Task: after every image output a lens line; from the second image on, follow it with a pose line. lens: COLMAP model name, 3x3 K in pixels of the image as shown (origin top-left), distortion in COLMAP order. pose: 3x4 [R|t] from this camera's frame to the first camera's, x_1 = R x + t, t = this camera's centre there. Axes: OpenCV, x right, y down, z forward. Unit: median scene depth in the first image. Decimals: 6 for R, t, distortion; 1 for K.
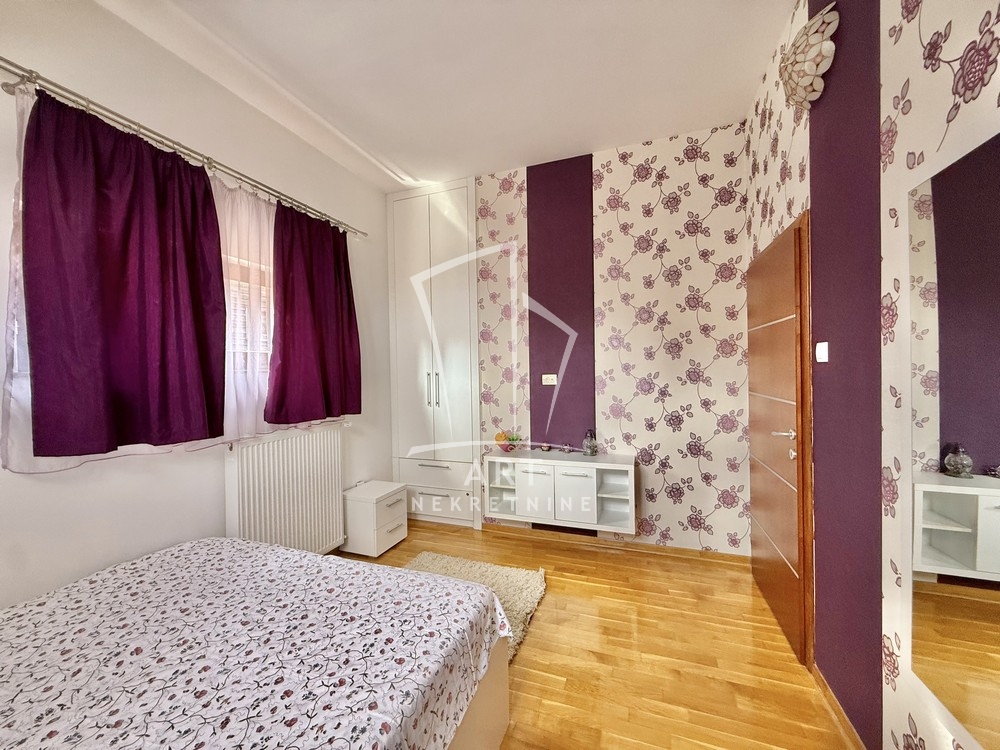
lens RADIAL K [[396.3, 0, 494.2], [0, 396.3, 372.8], [0, 0, 1]] dist [-0.001067, 0.000292]
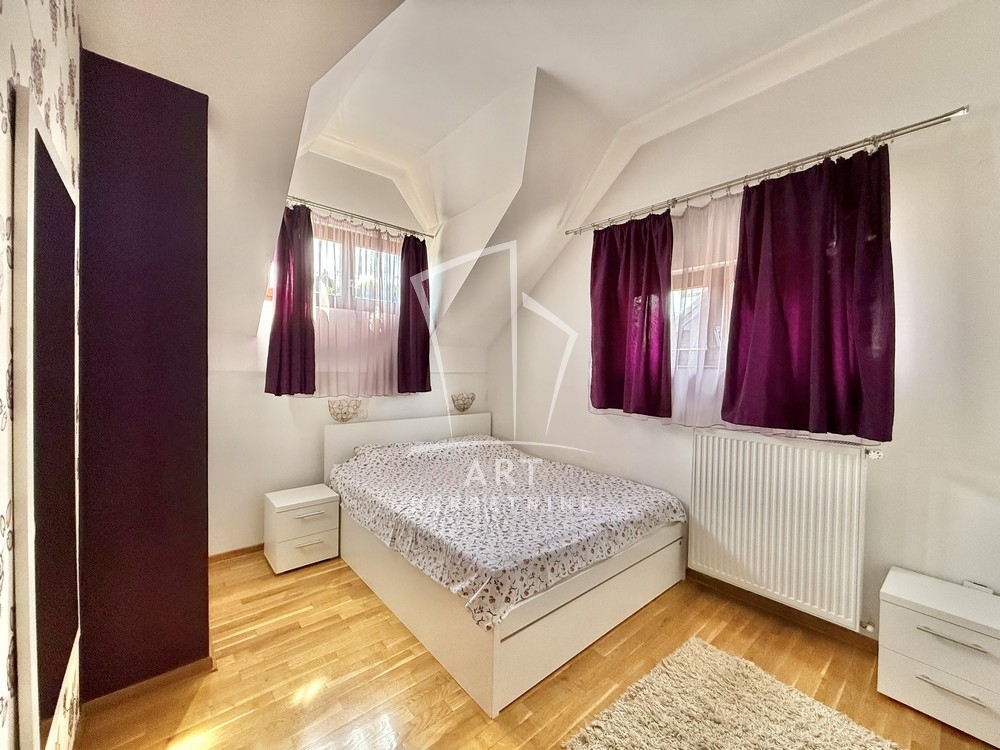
lens RADIAL K [[396.3, 0, 497.7], [0, 396.3, 378.0], [0, 0, 1]] dist [-0.001067, 0.000292]
pose [[-0.479971, 0.025170, -0.876923, 0.463853], [-0.020991, 0.998973, 0.040163, -0.005492], [0.877033, 0.037684, -0.478949, 0.772456]]
